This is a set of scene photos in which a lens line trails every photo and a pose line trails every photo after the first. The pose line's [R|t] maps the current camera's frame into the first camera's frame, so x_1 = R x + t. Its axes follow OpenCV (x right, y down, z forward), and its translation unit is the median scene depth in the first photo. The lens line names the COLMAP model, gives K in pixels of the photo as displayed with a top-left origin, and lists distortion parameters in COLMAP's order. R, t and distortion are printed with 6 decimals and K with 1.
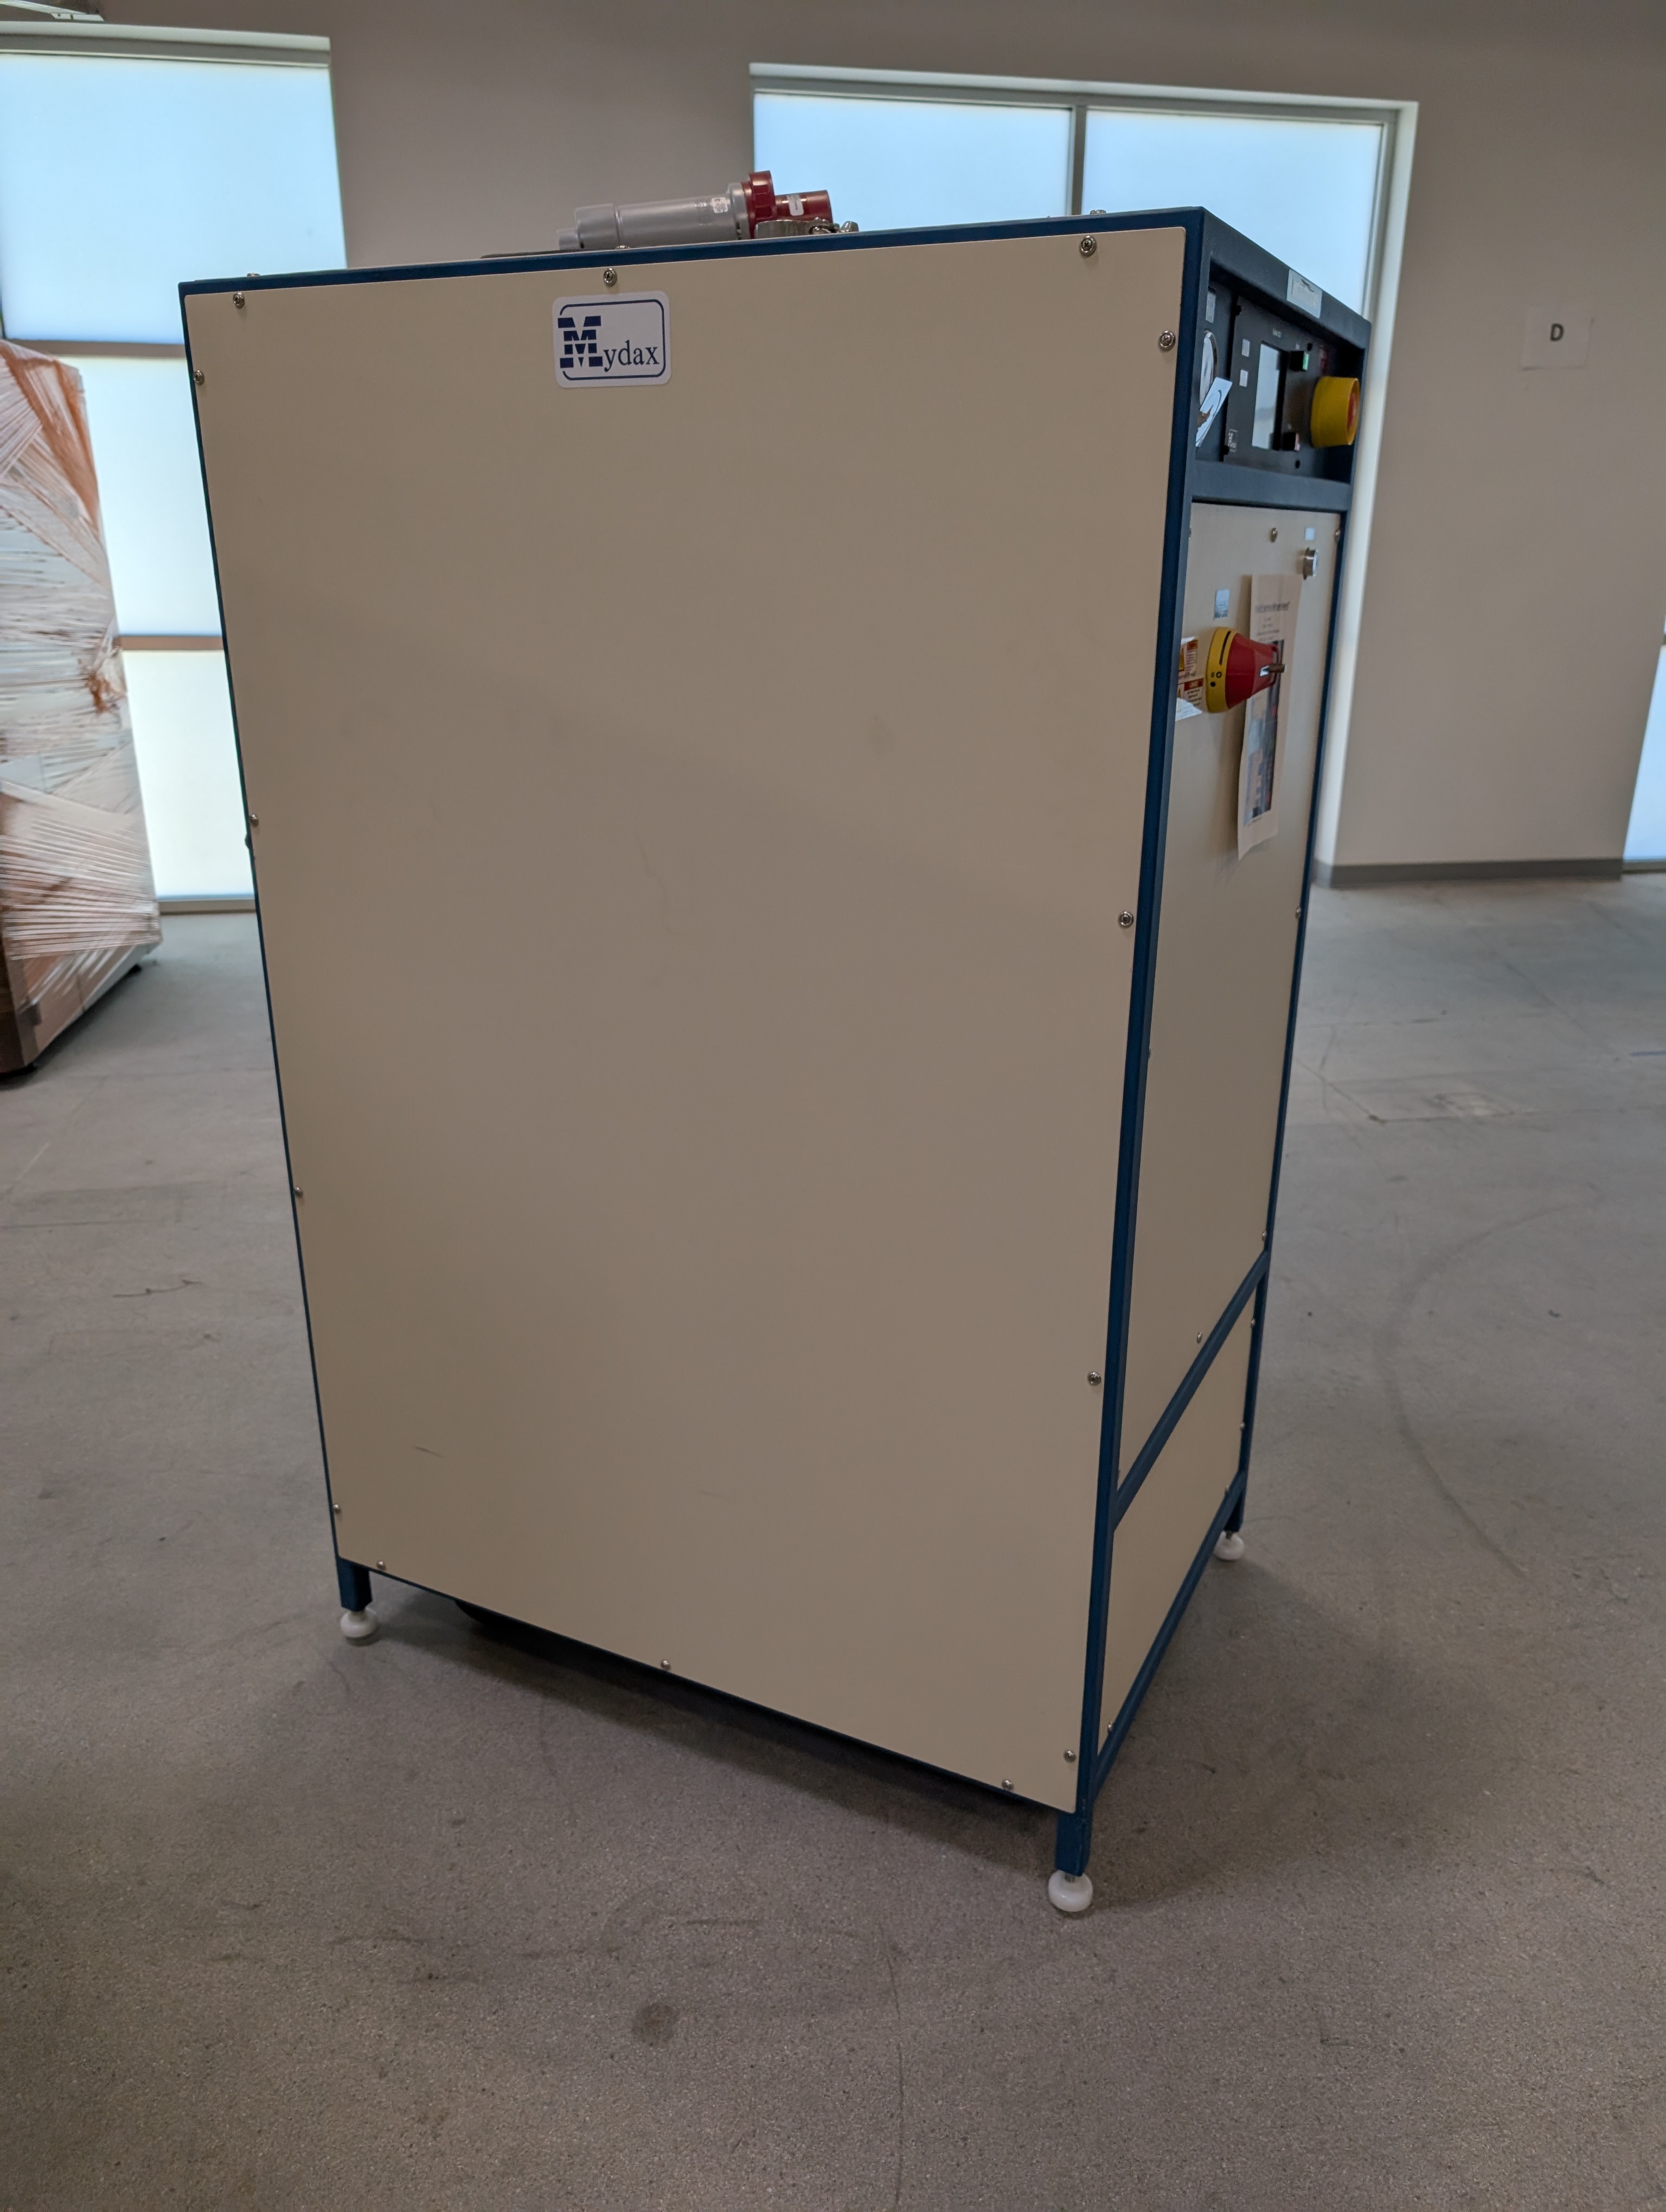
lens RADIAL K [[1605.1, 0, 833.0], [0, 1605.1, 1106.0], [0, 0, 1]] dist [0.040206, -0.047200]
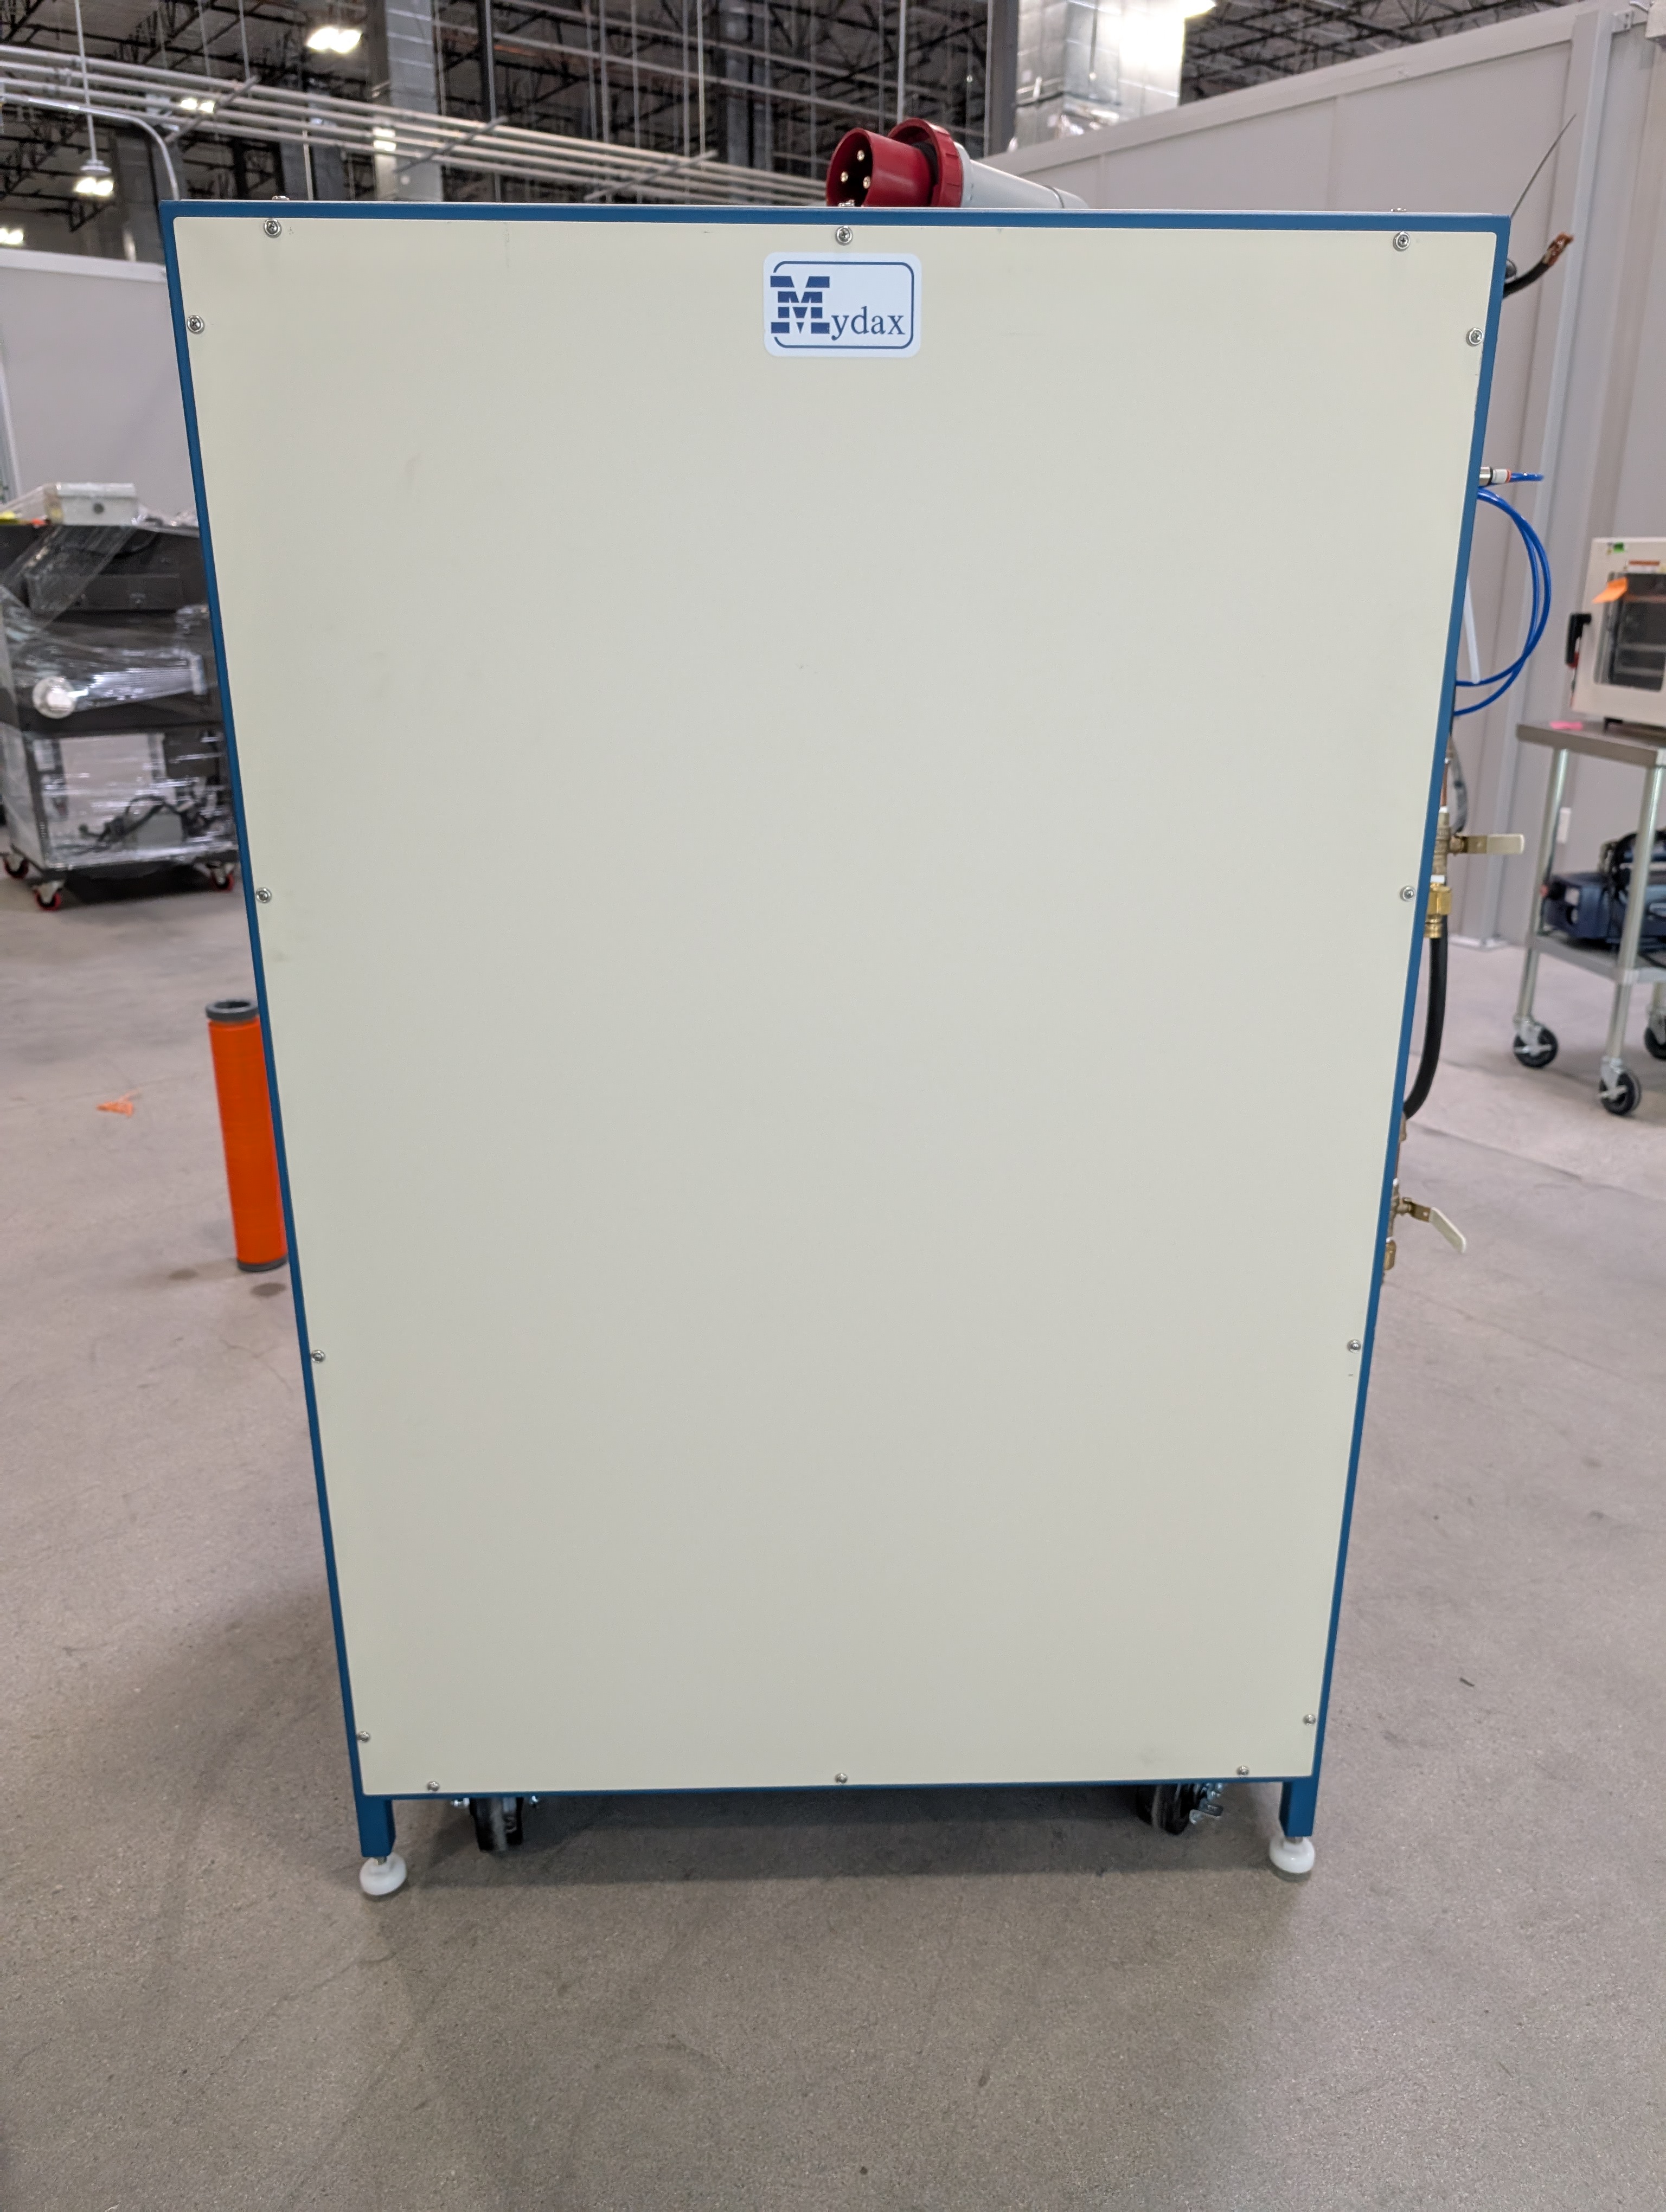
lens RADIAL K [[1605.1, 0, 833.0], [0, 1605.1, 1106.0], [0, 0, 1]] dist [0.040206, -0.047200]
pose [[0.879943, -0.152591, 0.449907, -0.602907], [0.160411, 0.986828, 0.020957, -0.058306], [-0.447179, 0.053729, 0.892829, 0.230844]]
